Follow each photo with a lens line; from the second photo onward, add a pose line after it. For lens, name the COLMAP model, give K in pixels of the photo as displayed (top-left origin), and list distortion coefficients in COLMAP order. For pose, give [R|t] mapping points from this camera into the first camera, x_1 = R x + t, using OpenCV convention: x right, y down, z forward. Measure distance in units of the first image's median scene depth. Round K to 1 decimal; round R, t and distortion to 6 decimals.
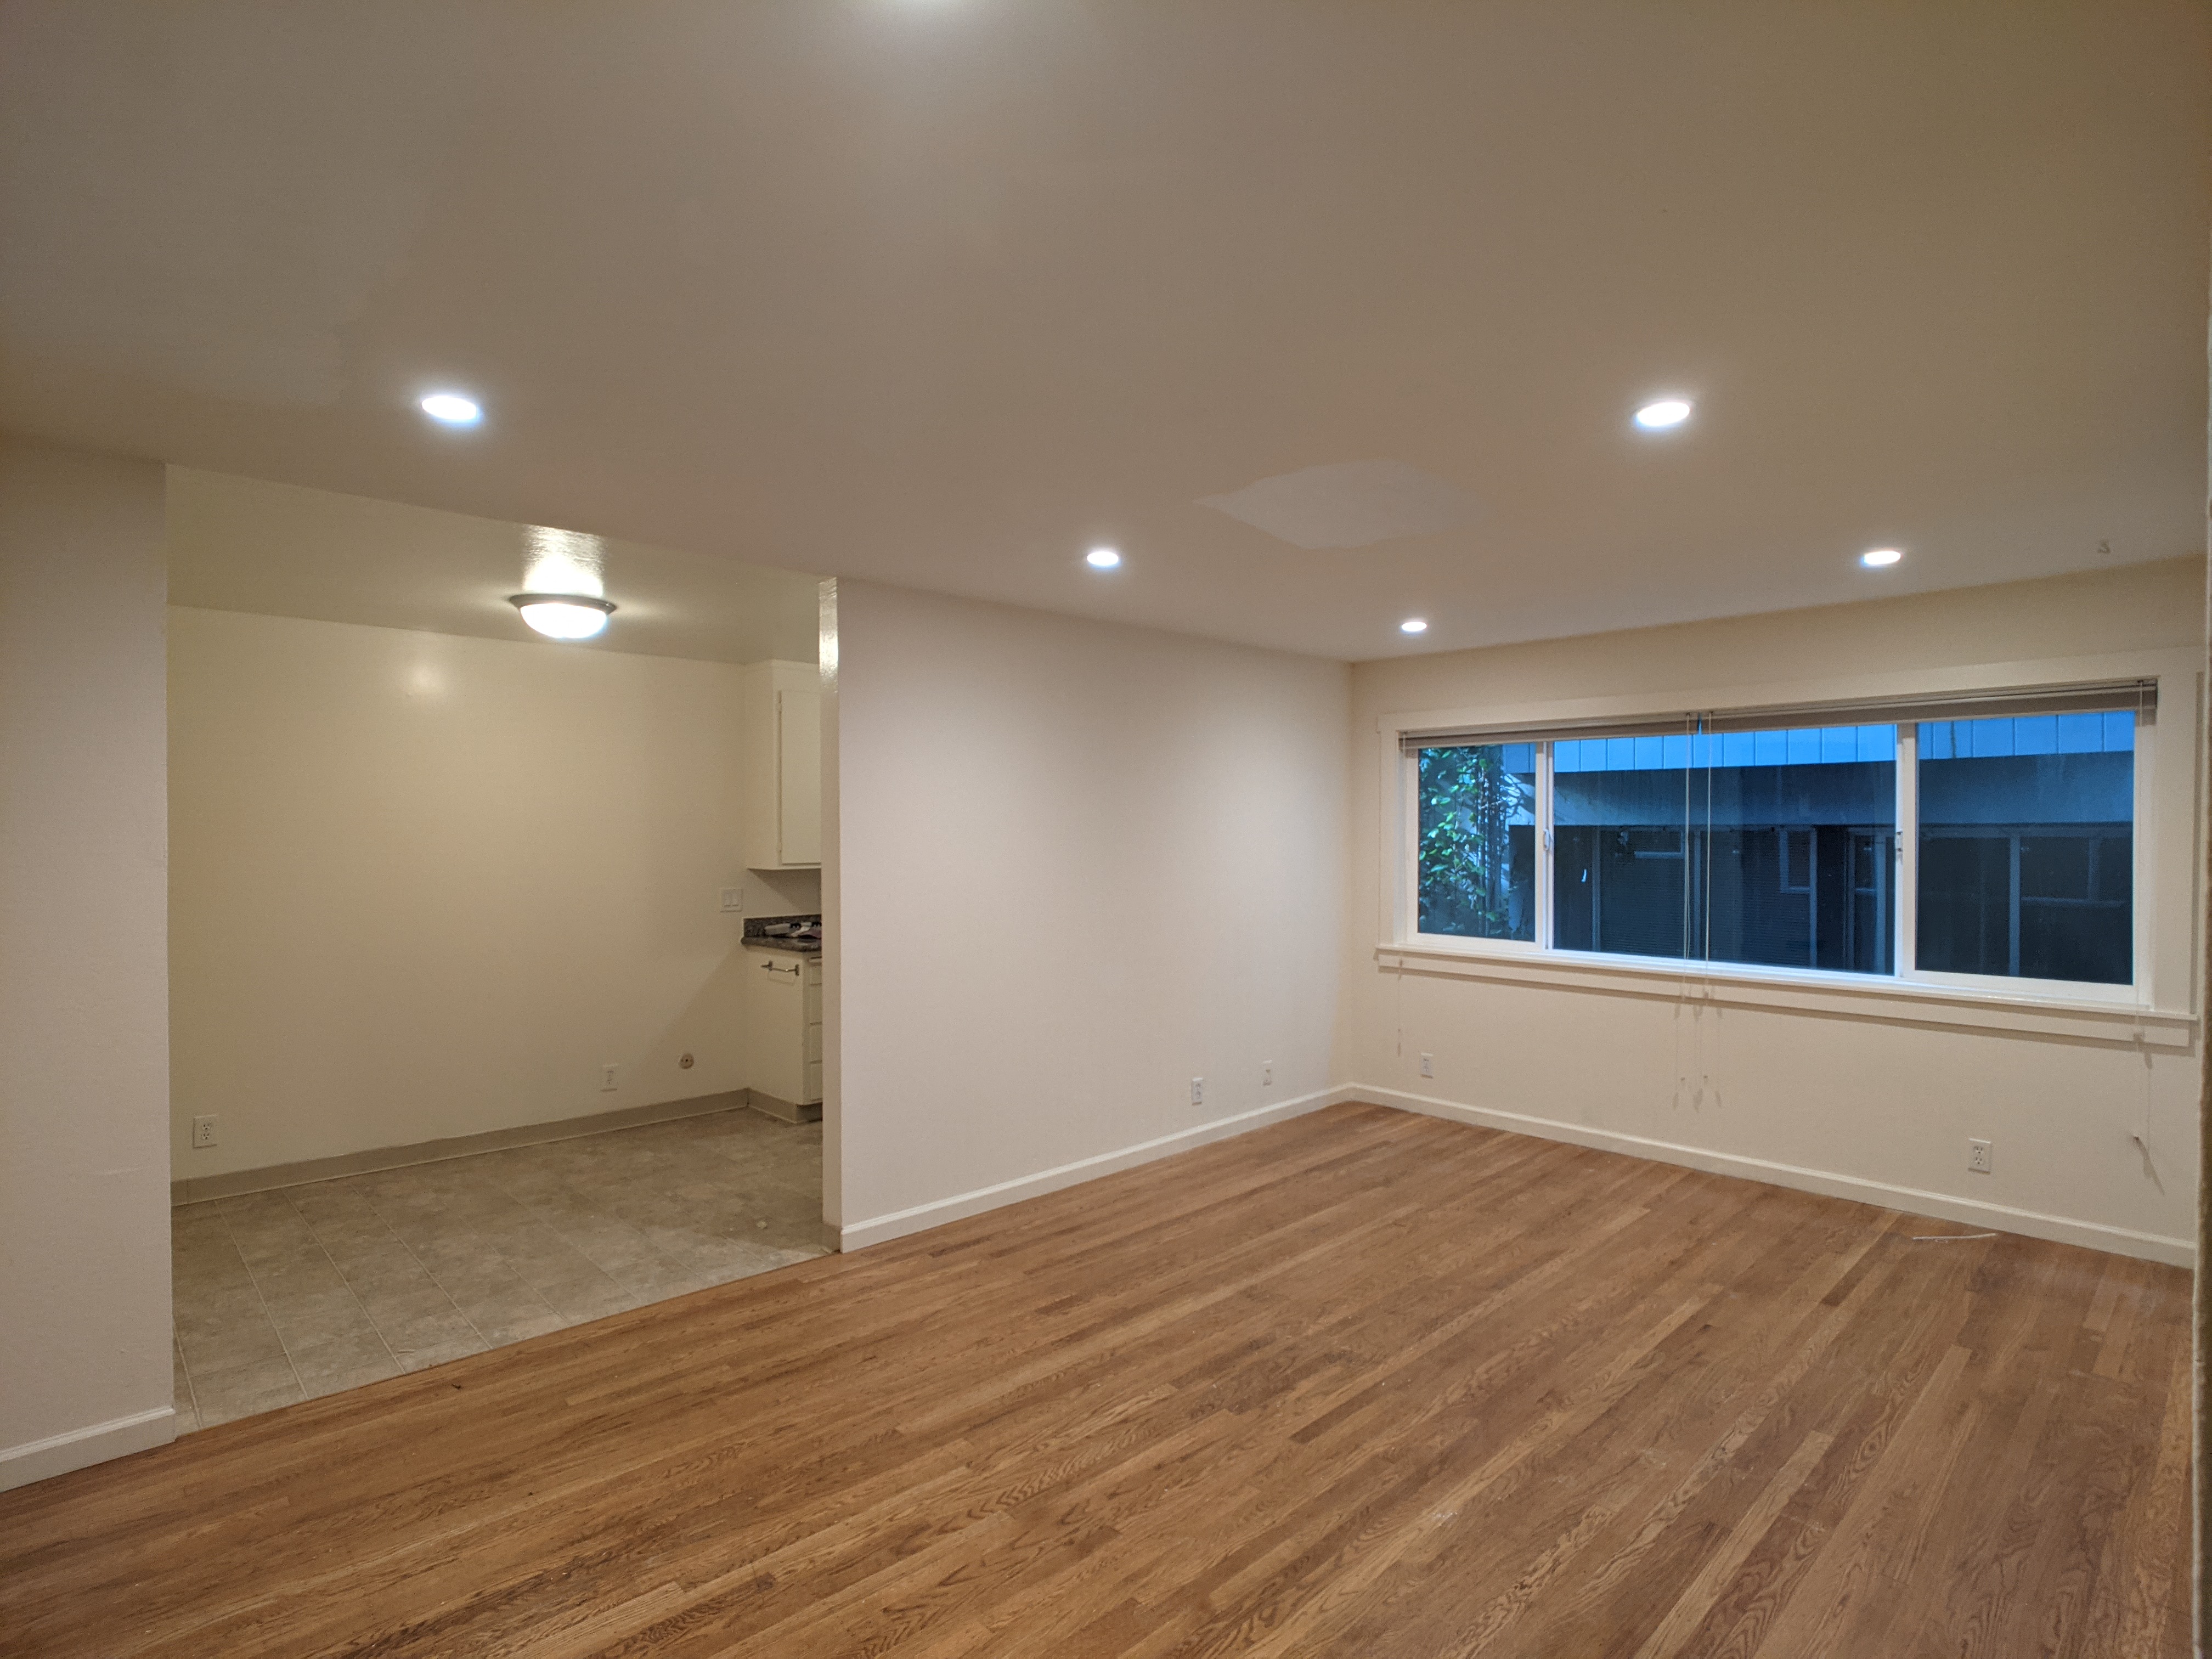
lens RADIAL K [[1139.8, 0, 1111.8], [0, 1139.8, 840.4], [0, 0, 1]] dist [-0.003659, -0.001018]
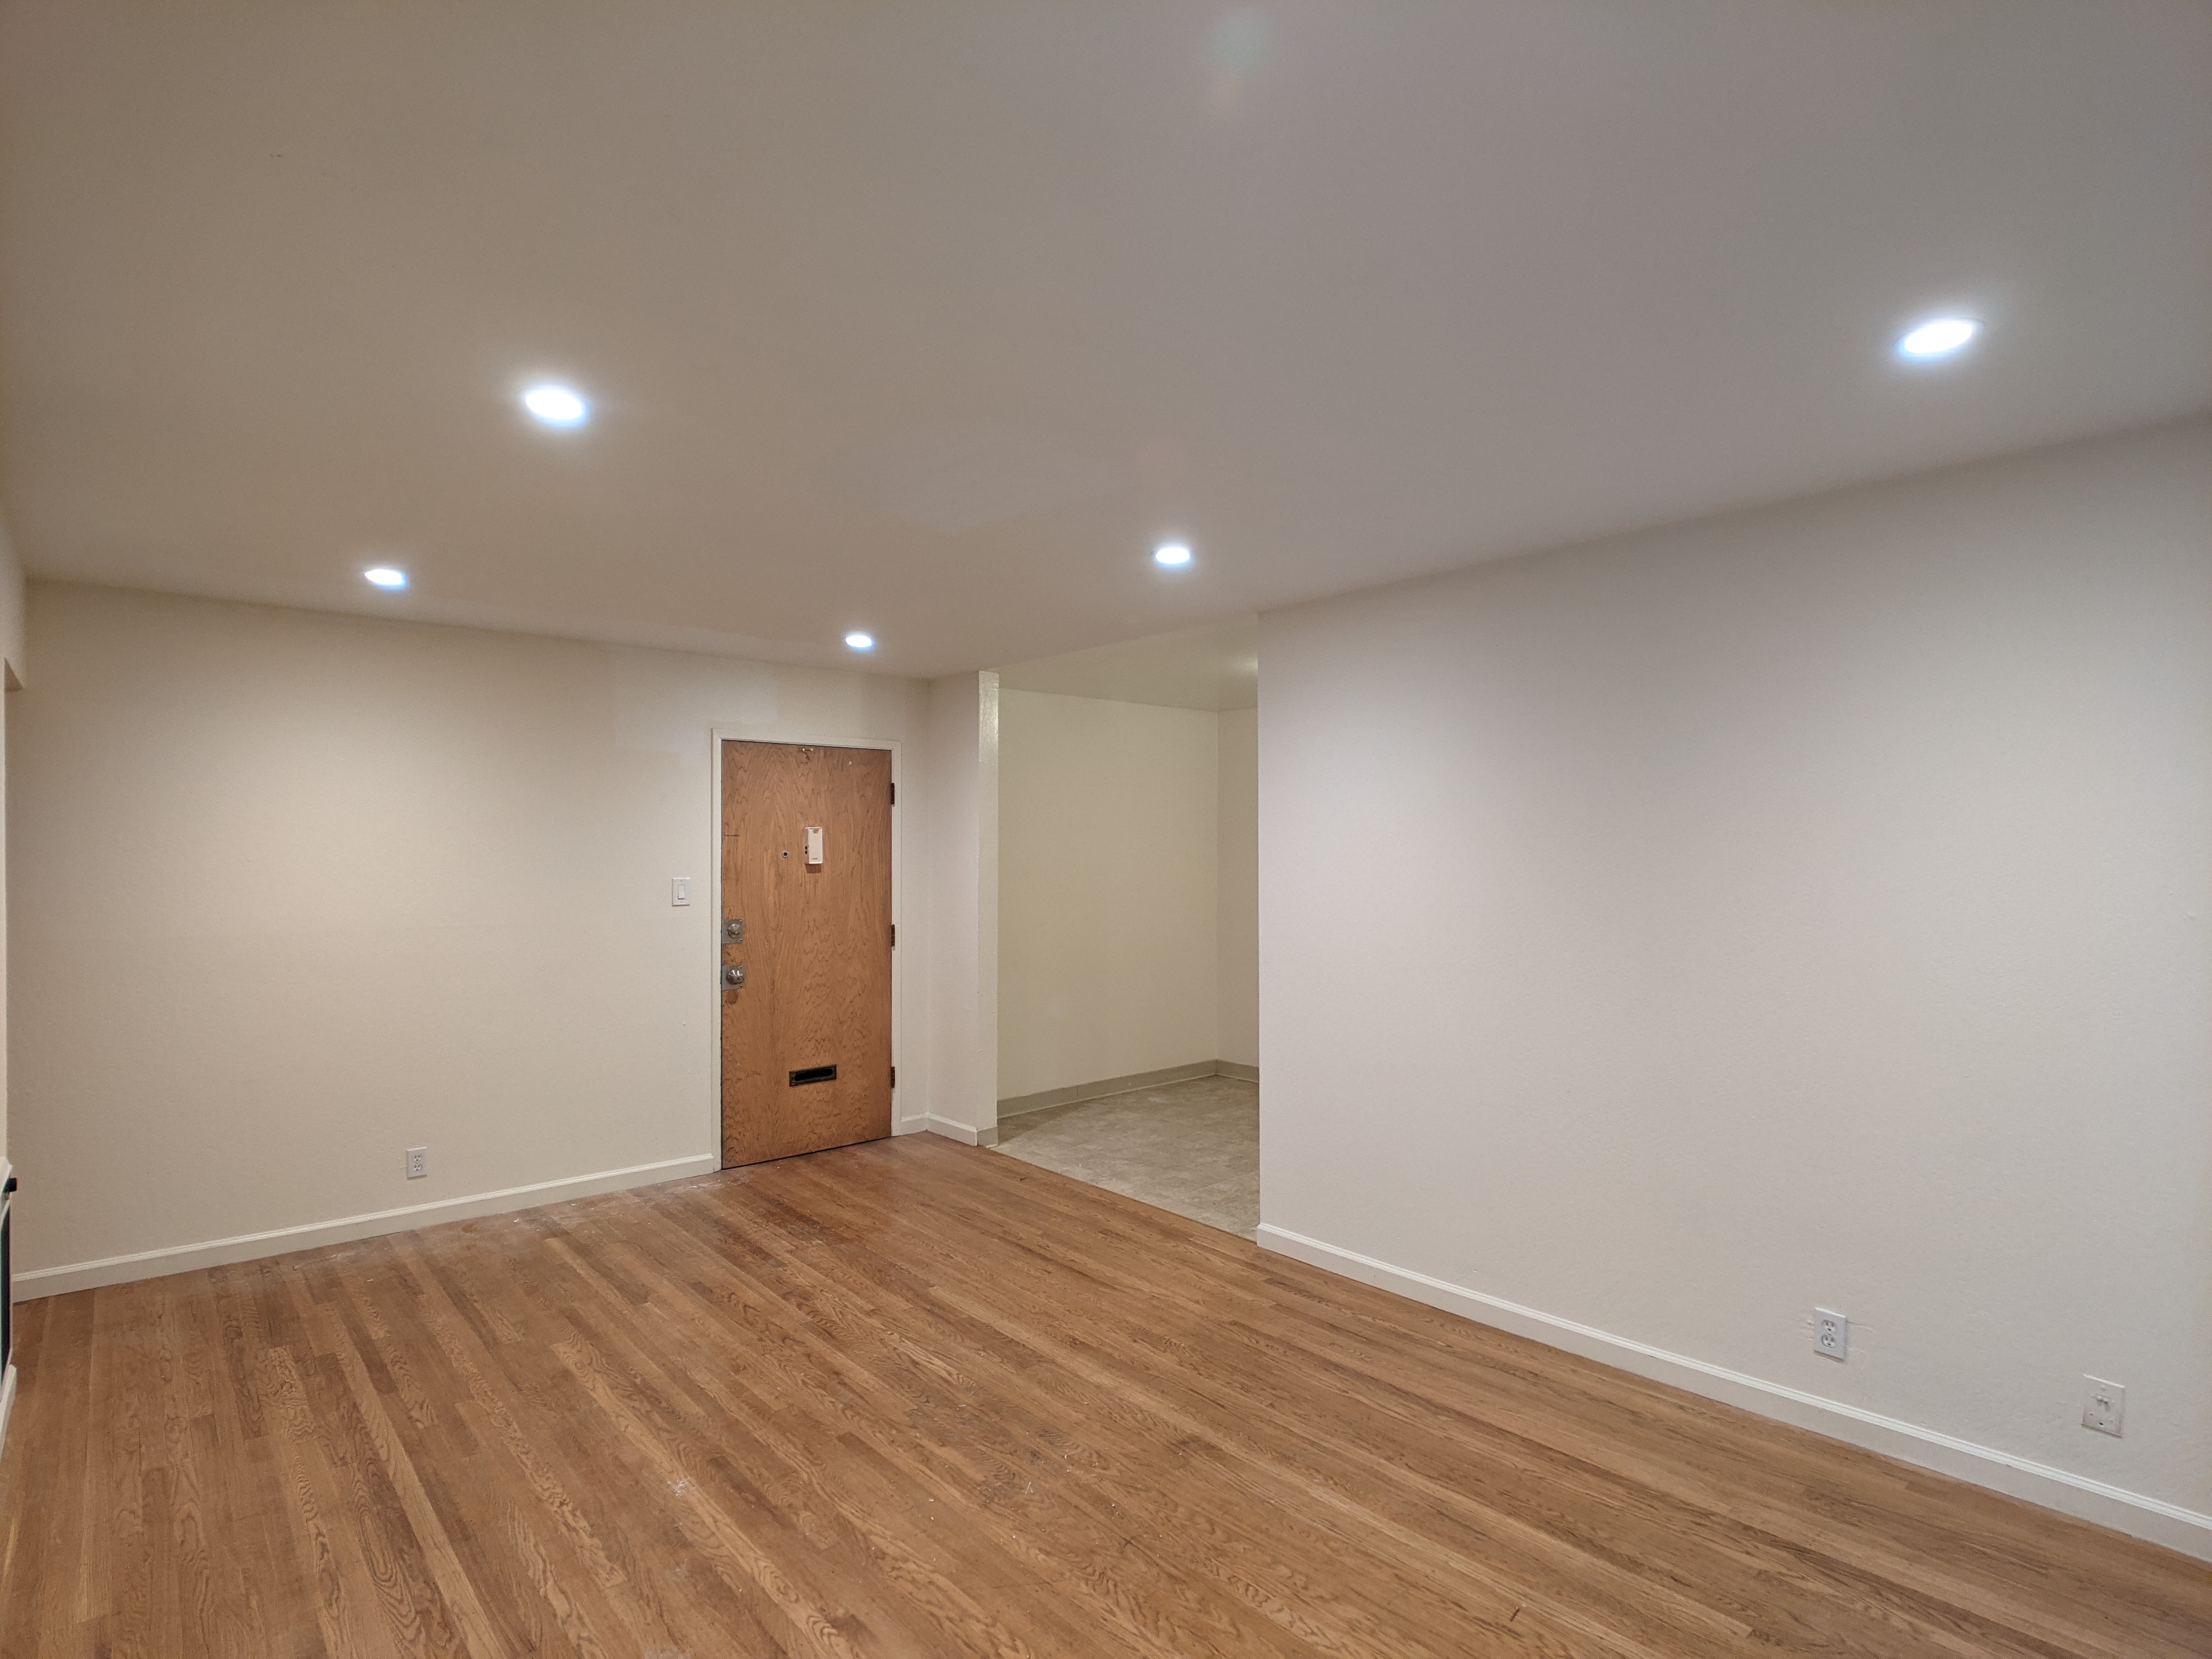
lens RADIAL K [[1139.8, 0, 1093.2], [0, 1139.8, 834.5], [0, 0, 1]] dist [-0.015327, 0.001292]
pose [[-0.053493, -0.012299, -0.998492, 1.015533], [-0.008260, 0.999895, -0.011874, -0.011131], [0.998534, 0.007612, -0.053589, 1.087553]]
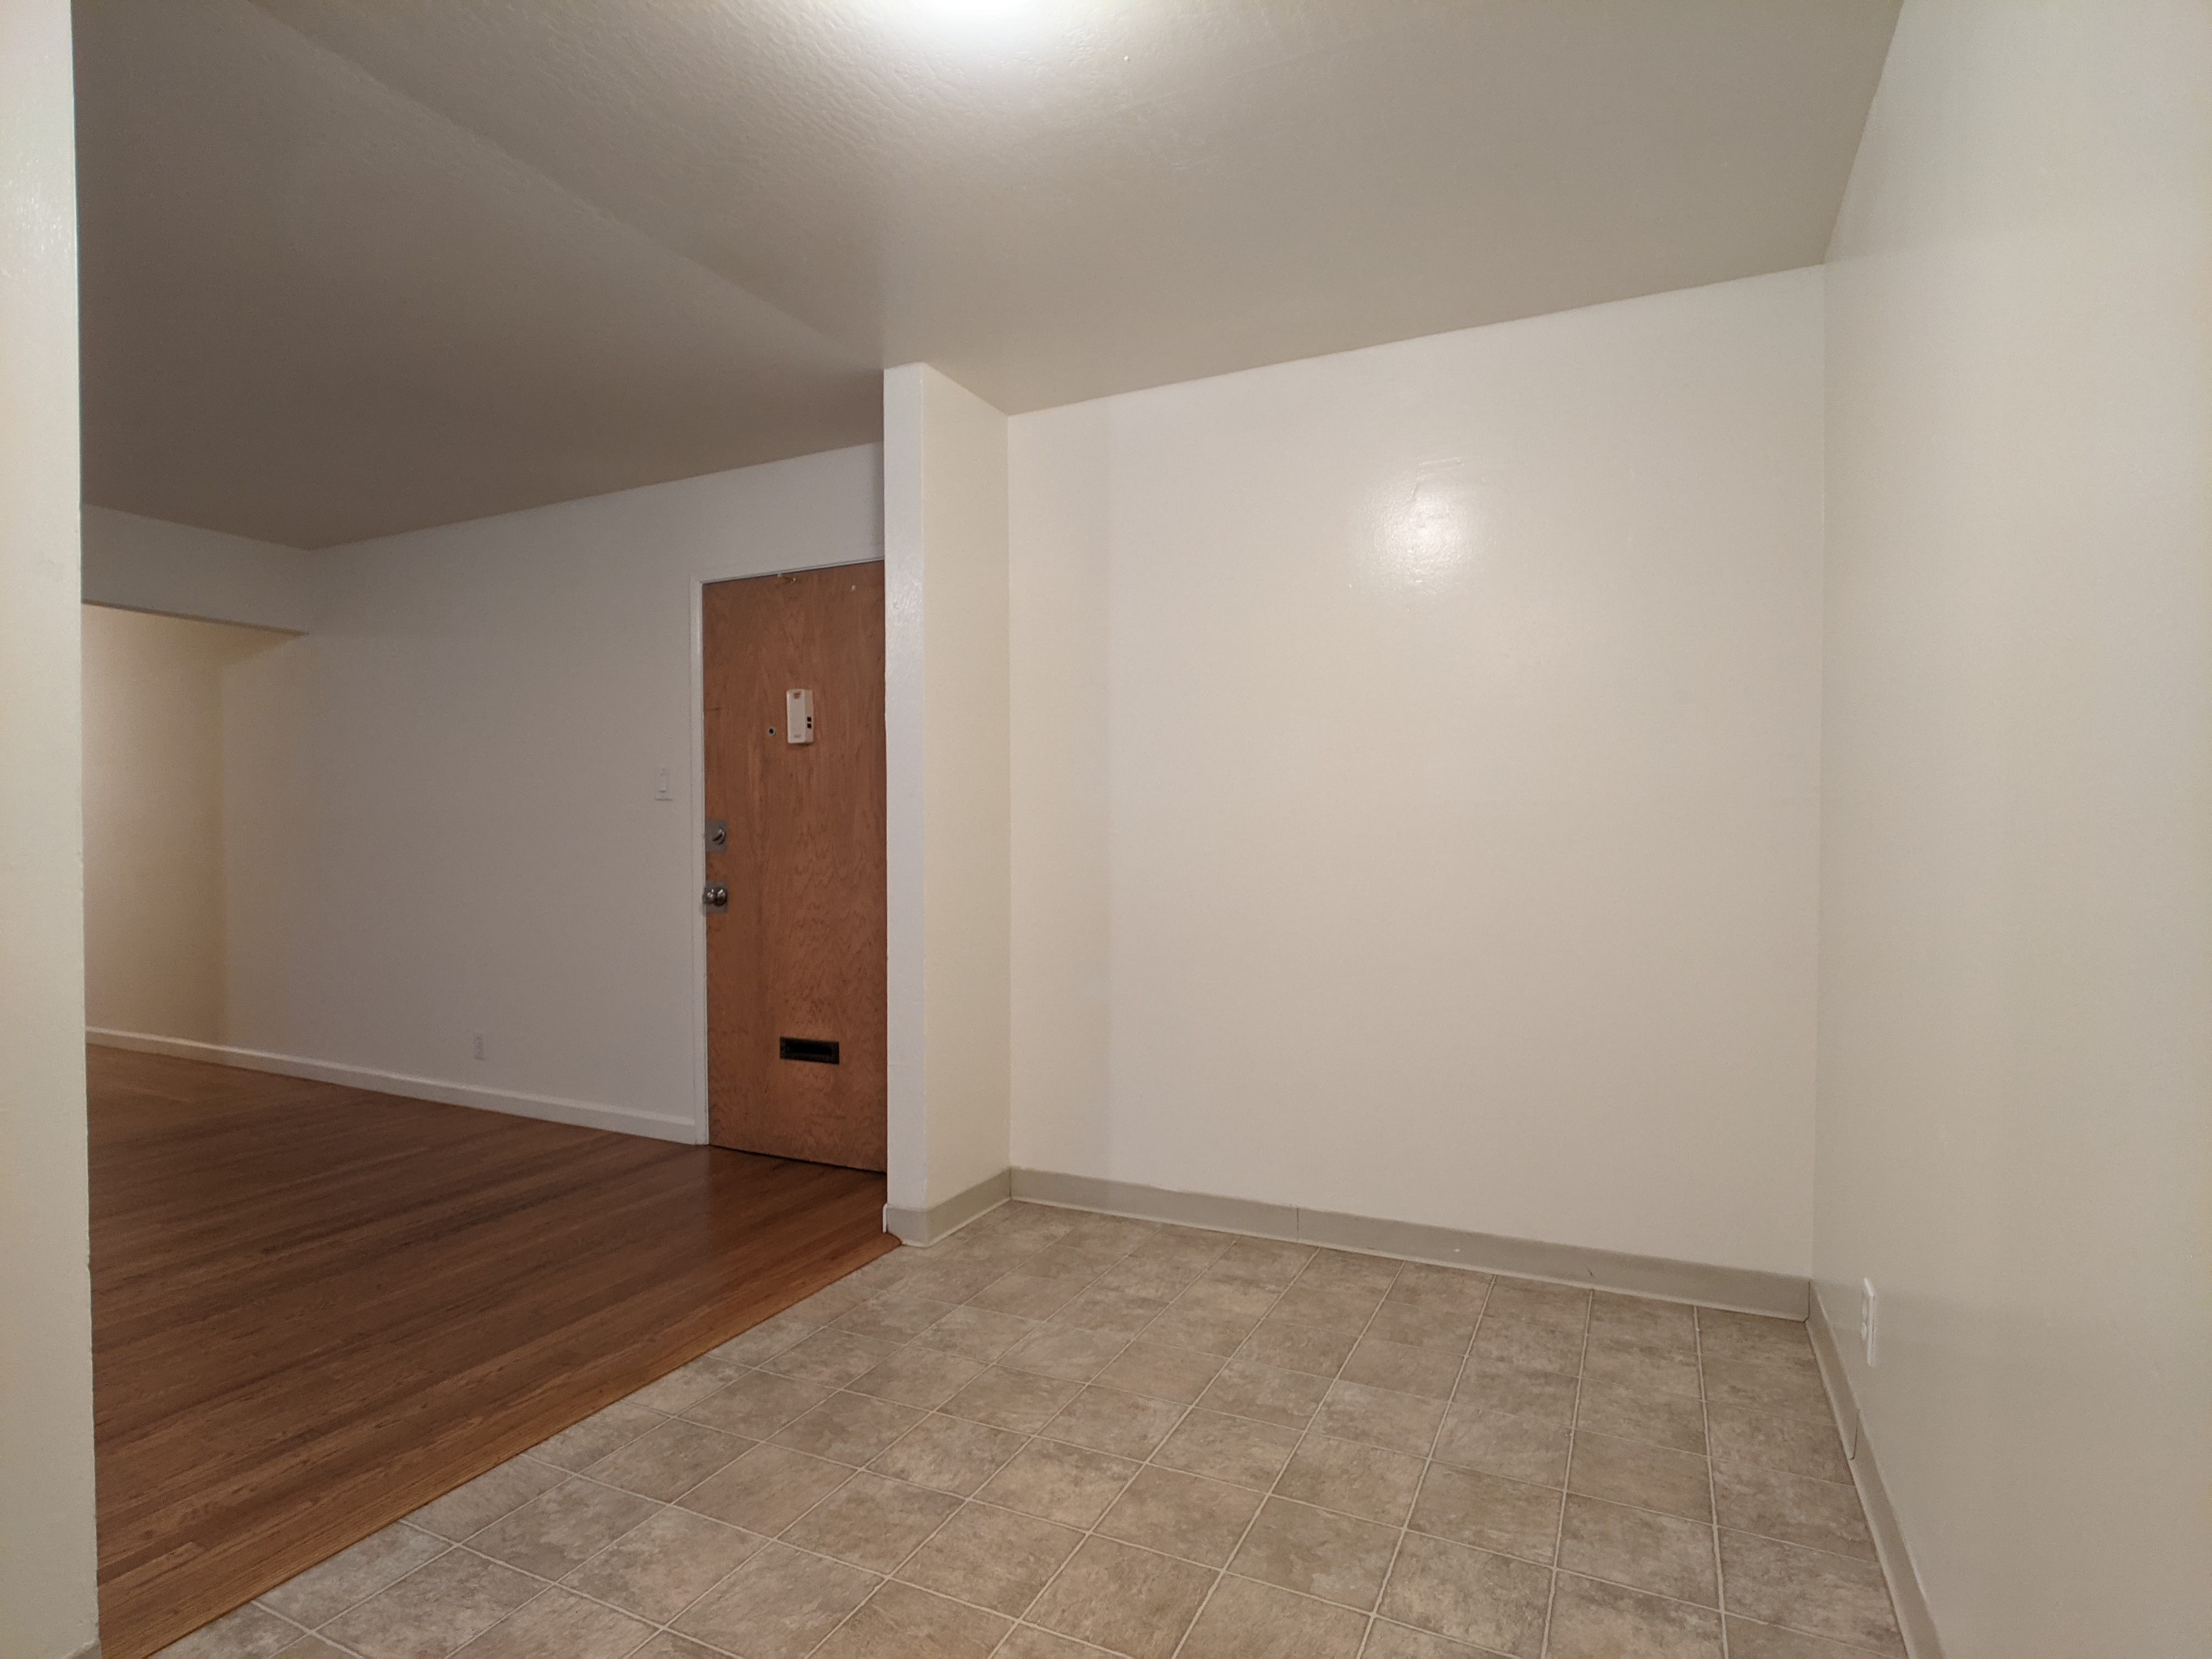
lens RADIAL K [[1151.6, 0, 1104.8], [0, 1151.6, 850.5], [0, 0, 1]] dist [0.000010, 0.000106]
pose [[-0.940105, 0.010623, -0.340720, -0.532342], [0.001713, 0.999649, 0.026440, 0.093727], [0.340881, 0.024272, -0.939793, 1.787878]]
